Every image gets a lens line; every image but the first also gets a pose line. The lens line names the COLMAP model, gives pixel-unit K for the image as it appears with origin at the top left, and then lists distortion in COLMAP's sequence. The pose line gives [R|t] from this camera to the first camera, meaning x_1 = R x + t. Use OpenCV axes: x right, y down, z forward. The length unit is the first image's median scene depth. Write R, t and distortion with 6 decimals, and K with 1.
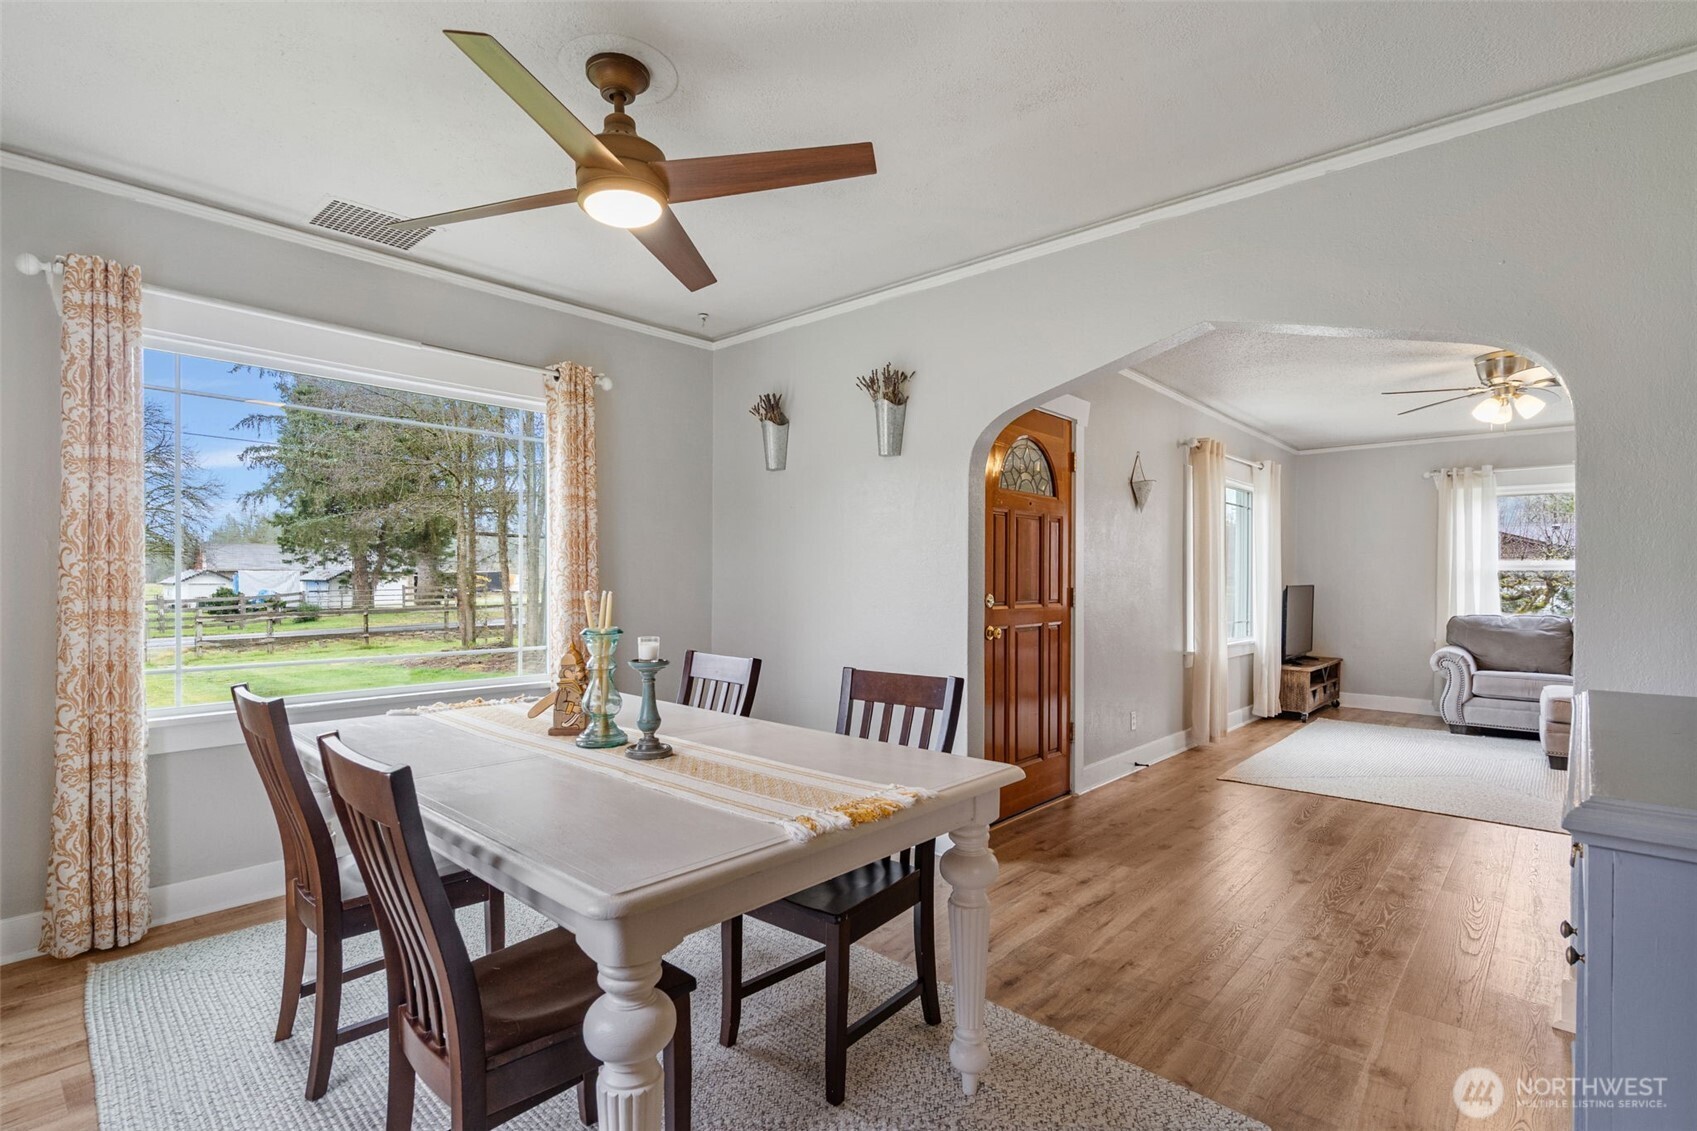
lens RADIAL K [[811.3, 0, 844.0], [0, 811.3, 581.1], [0, 0, 1]] dist [0.000528, 0.000065]
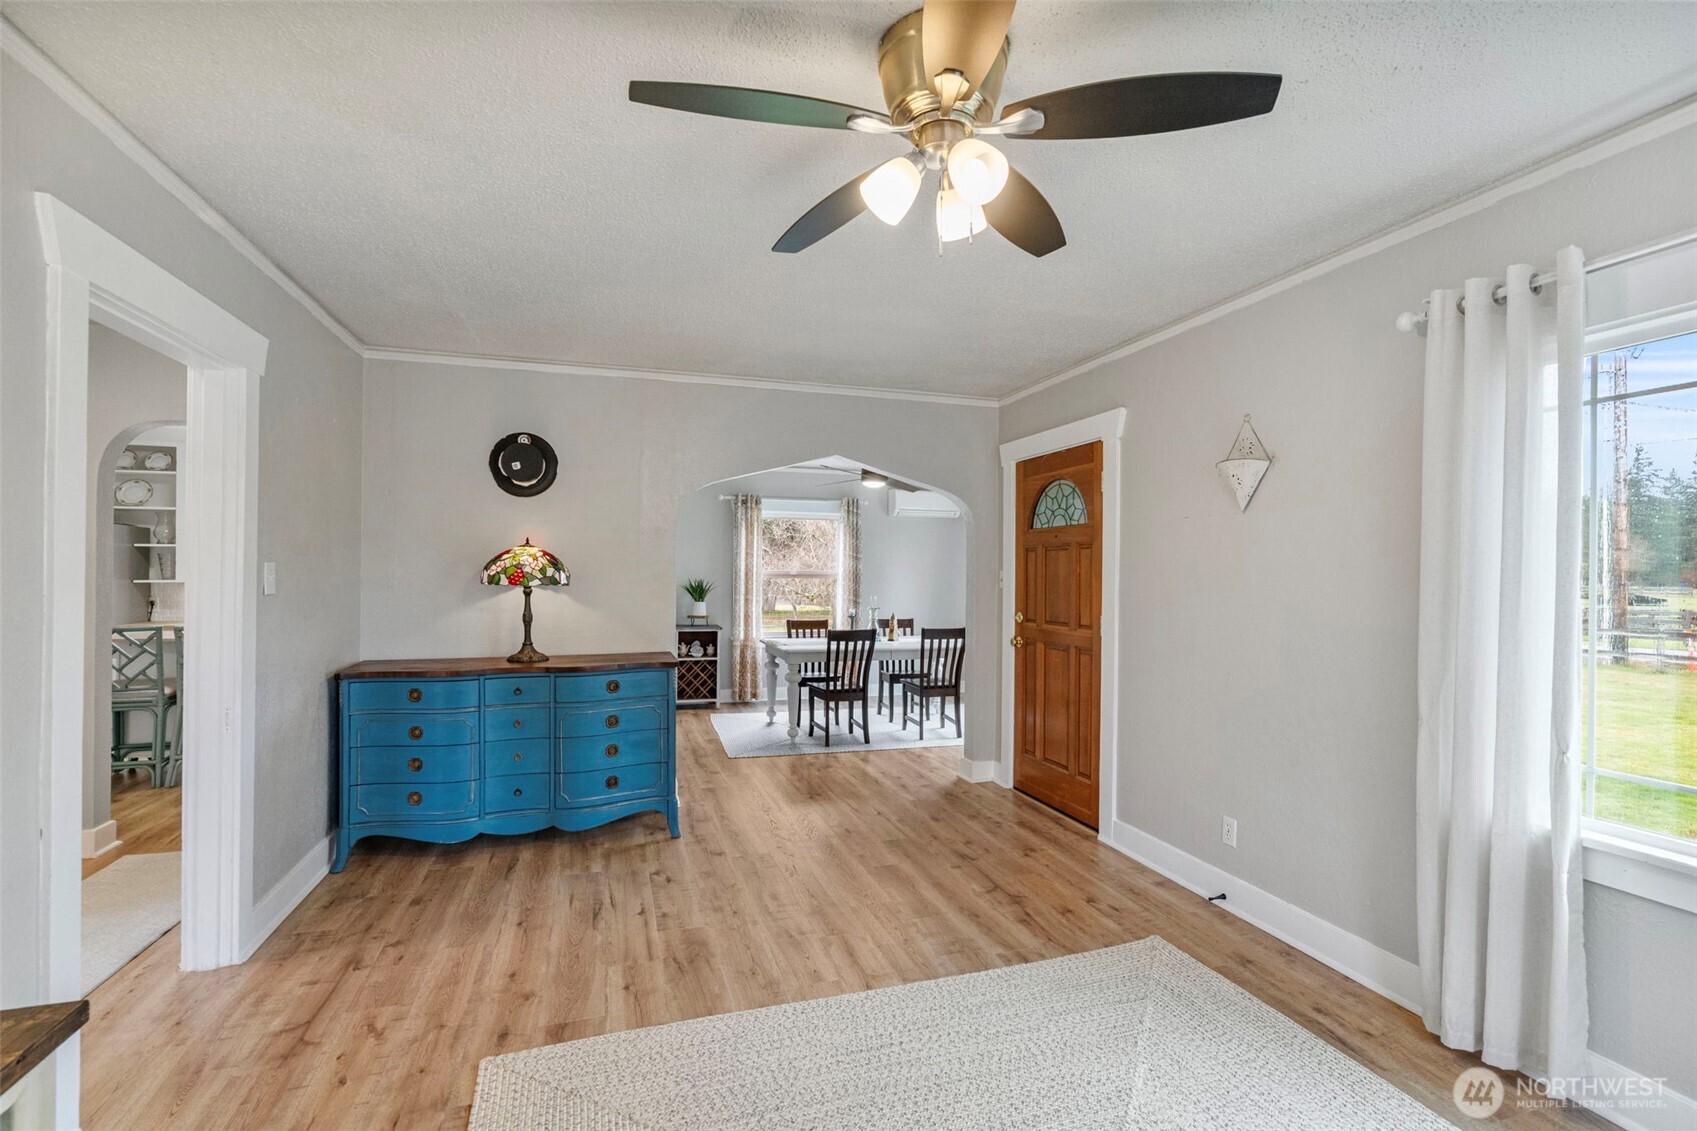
lens RADIAL K [[766.9, 0, 851.7], [0, 766.9, 572.8], [0, 0, 1]] dist [-0.003156, -0.000132]
pose [[-0.506549, -0.012297, -0.862123, 1.421843], [-0.013275, 0.999891, -0.006462, -0.037029], [0.862109, 0.008171, -0.506657, 1.430295]]
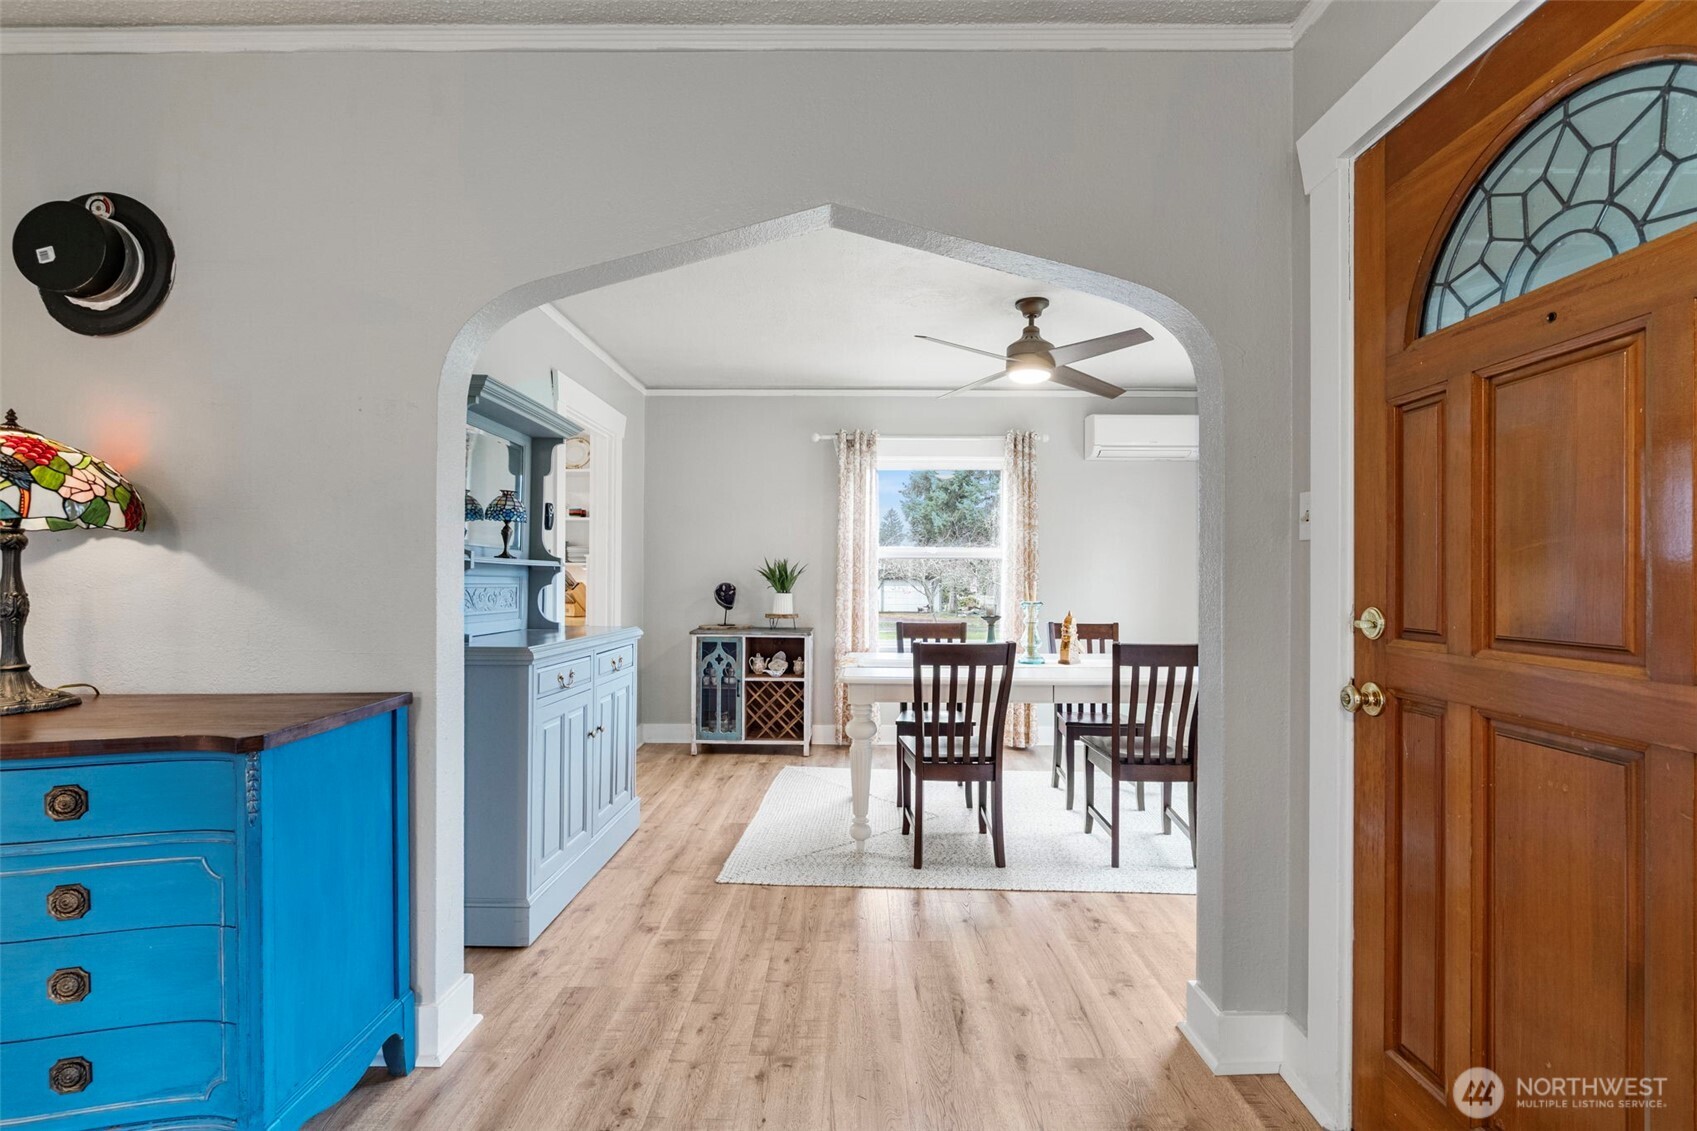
lens RADIAL K [[766.9, 0, 851.7], [0, 766.9, 572.8], [0, 0, 1]] dist [-0.003156, -0.000132]
pose [[-0.748507, -0.011708, -0.663024, 0.668403], [-0.010672, 0.999927, -0.005608, 0.002971], [0.663041, 0.002878, -0.748577, 1.149201]]
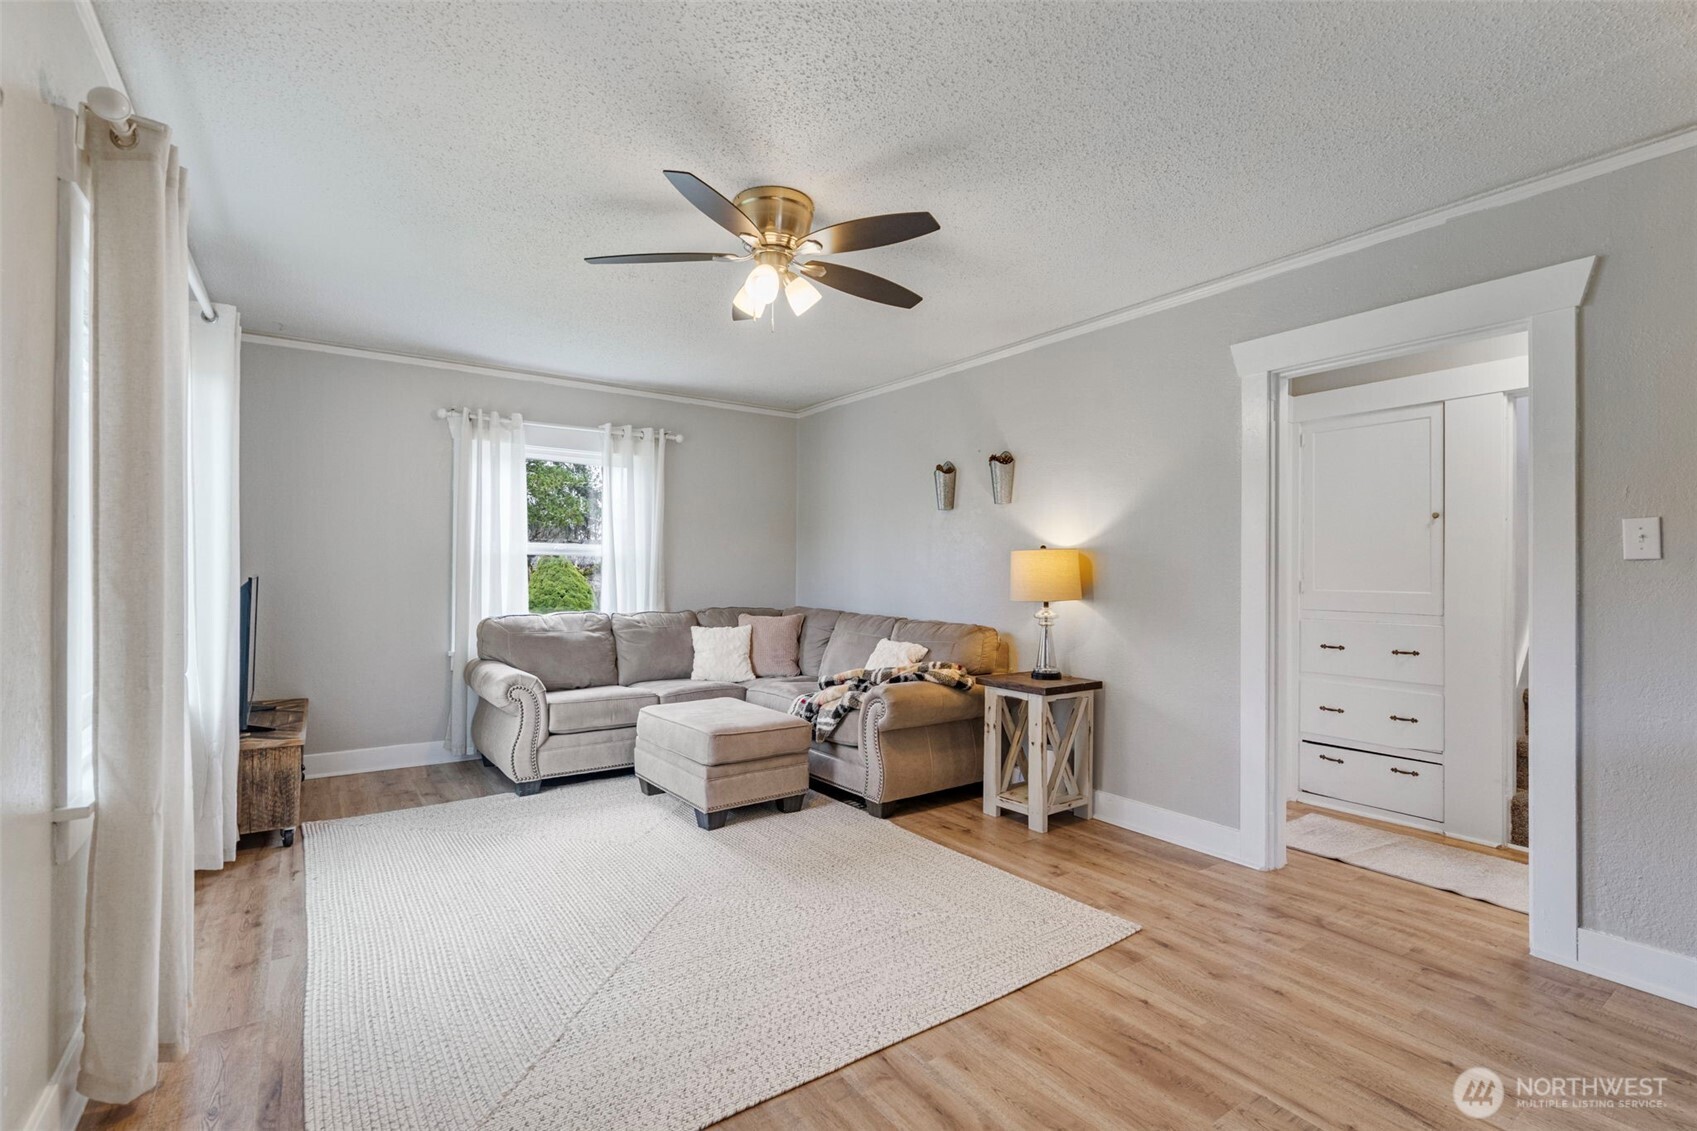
lens RADIAL K [[766.9, 0, 851.7], [0, 766.9, 572.8], [0, 0, 1]] dist [-0.003156, -0.000132]
pose [[0.229816, -0.002314, 0.973231, 0.332383], [-0.003704, 0.999988, 0.003252, -0.000693], [-0.973227, -0.004353, 0.229805, 1.009856]]
